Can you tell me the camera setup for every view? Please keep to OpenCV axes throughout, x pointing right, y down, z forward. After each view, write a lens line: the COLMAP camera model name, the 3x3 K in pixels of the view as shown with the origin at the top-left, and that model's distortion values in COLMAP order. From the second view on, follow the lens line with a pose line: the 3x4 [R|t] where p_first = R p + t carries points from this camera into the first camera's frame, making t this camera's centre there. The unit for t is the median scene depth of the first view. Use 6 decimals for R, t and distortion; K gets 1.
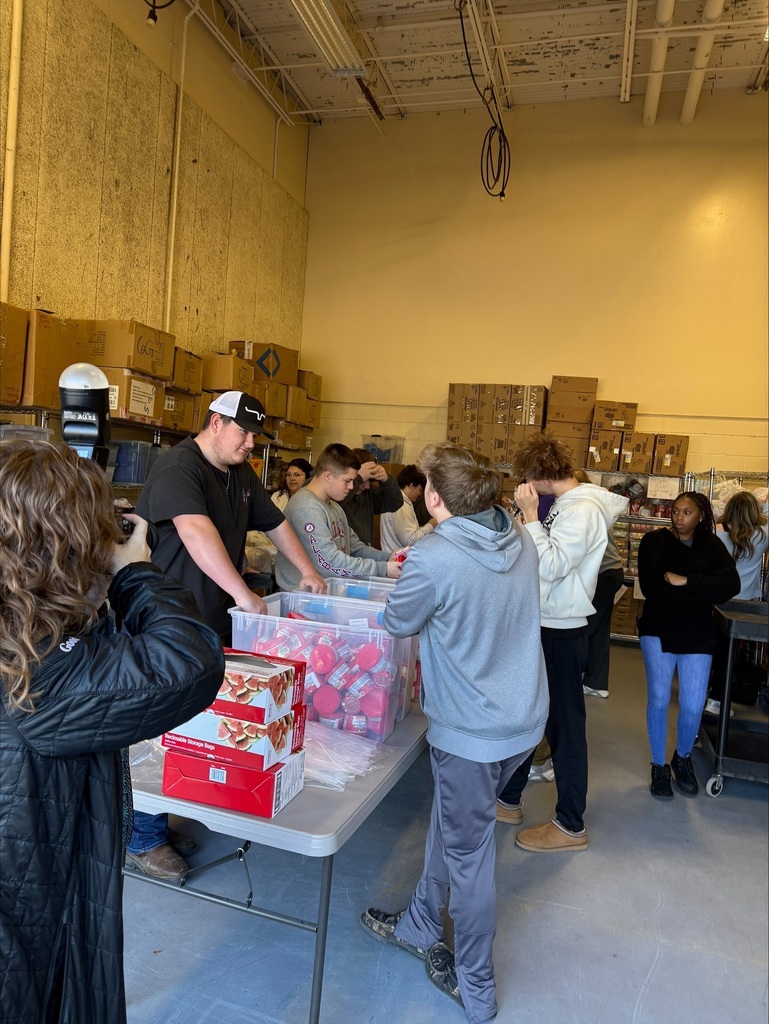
lens RADIAL K [[668.4, 0, 384.5], [0, 668.4, 512.0], [0, 0, 1]] dist [0.063570, -0.002809]
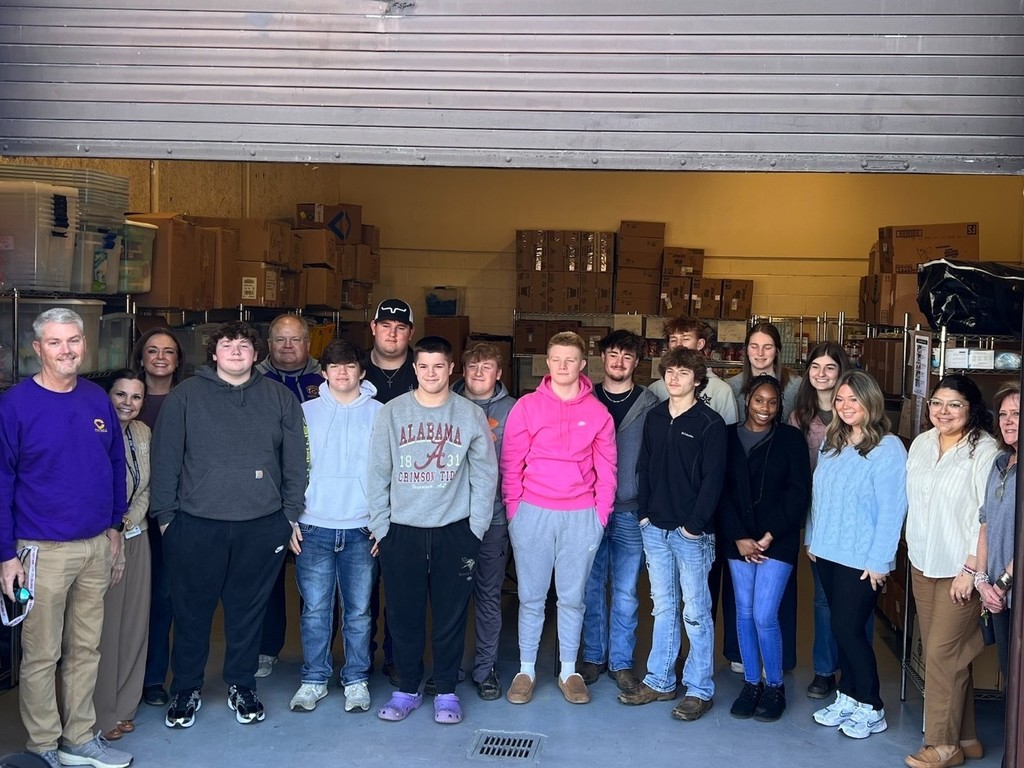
lens RADIAL K [[1065.1, 0, 563.6], [0, 1065.1, 366.8], [0, 0, 1]] dist [0.219793, -0.343796]
pose [[0.978158, -0.055217, 0.200396, -0.158889], [0.051501, 0.998391, 0.023713, -0.033540], [-0.201383, -0.012875, 0.979428, -0.520658]]
